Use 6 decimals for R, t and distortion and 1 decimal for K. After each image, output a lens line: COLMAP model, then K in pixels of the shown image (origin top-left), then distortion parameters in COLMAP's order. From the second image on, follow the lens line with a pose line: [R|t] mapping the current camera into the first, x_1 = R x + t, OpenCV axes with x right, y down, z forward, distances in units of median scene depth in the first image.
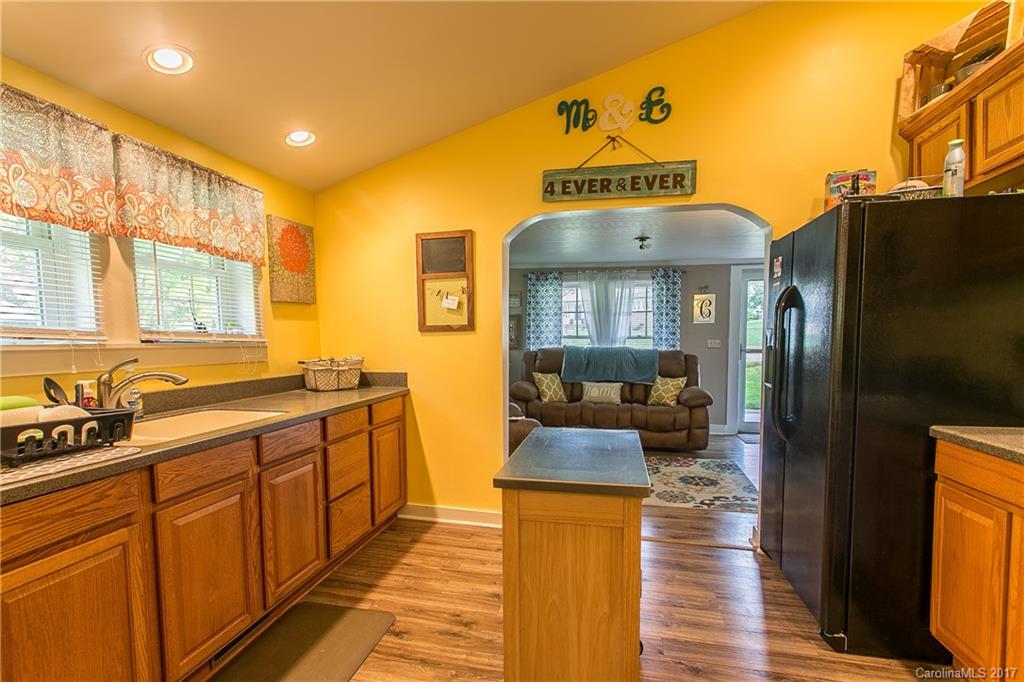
lens RADIAL K [[497.6, 0, 507.1], [0, 497.6, 372.0], [0, 0, 1]] dist [-0.000819, 0.001397]
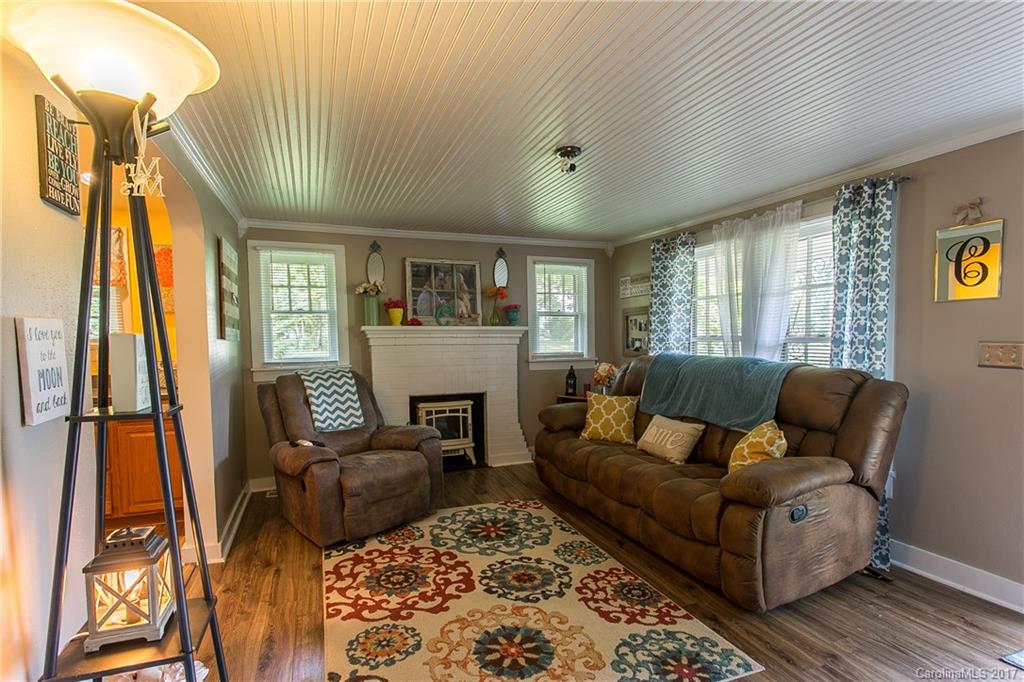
lens RADIAL K [[497.6, 0, 507.1], [0, 497.6, 372.0], [0, 0, 1]] dist [-0.000819, 0.001397]
pose [[0.566999, 0.050847, -0.822148, 0.703329], [-0.052863, 0.998282, 0.025283, -0.047668], [0.822020, 0.029126, 0.568713, 0.679351]]
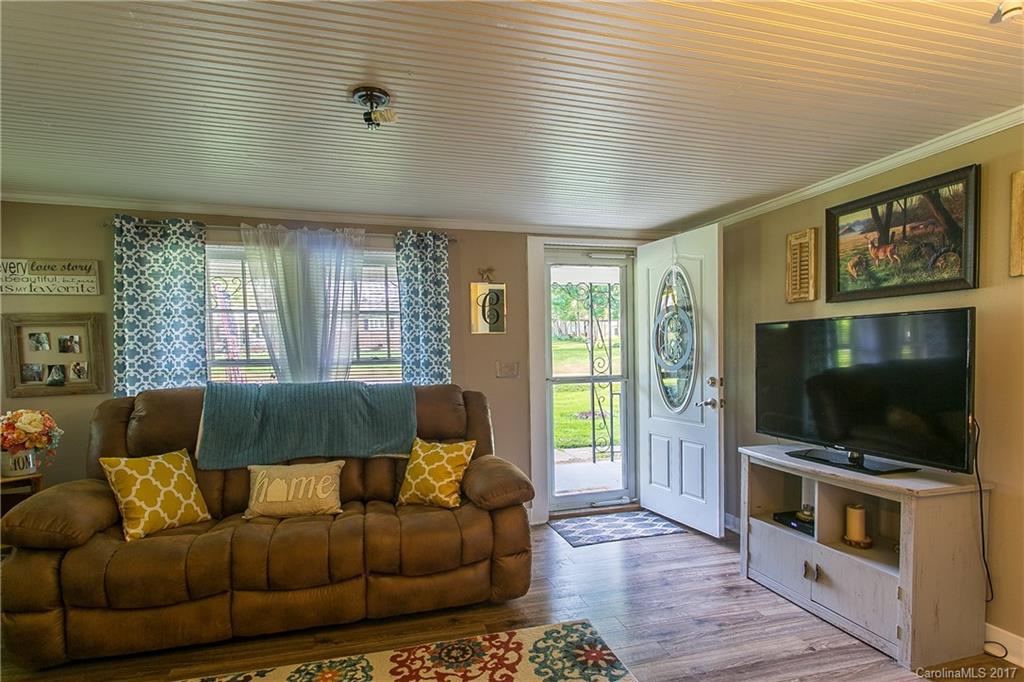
lens RADIAL K [[524.4, 0, 506.7], [0, 524.4, 374.8], [0, 0, 1]] dist [-0.002539, 0.000483]
pose [[0.877400, -0.030569, 0.478784, 0.173635], [0.050123, 0.998347, -0.028111, -0.046672], [-0.477134, 0.048662, 0.877482, 0.643765]]
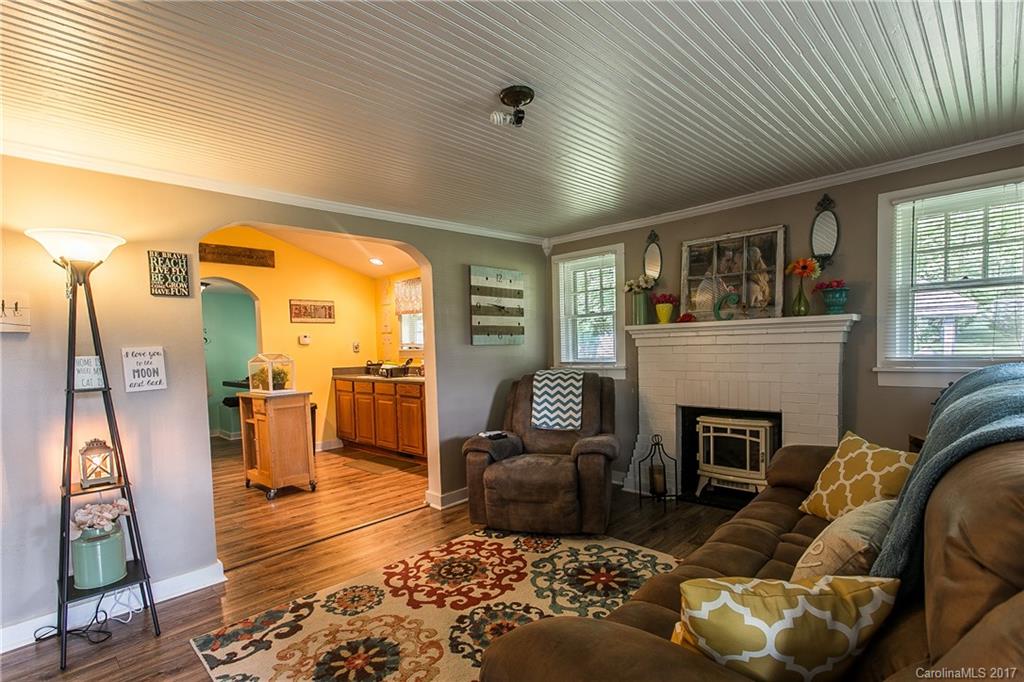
lens RADIAL K [[497.6, 0, 507.1], [0, 497.6, 372.0], [0, 0, 1]] dist [-0.000819, 0.001397]
pose [[-0.521096, 0.066694, -0.850888, 0.647261], [-0.029057, 0.994978, 0.095783, -0.092393], [0.853003, 0.074636, -0.516541, 1.254989]]
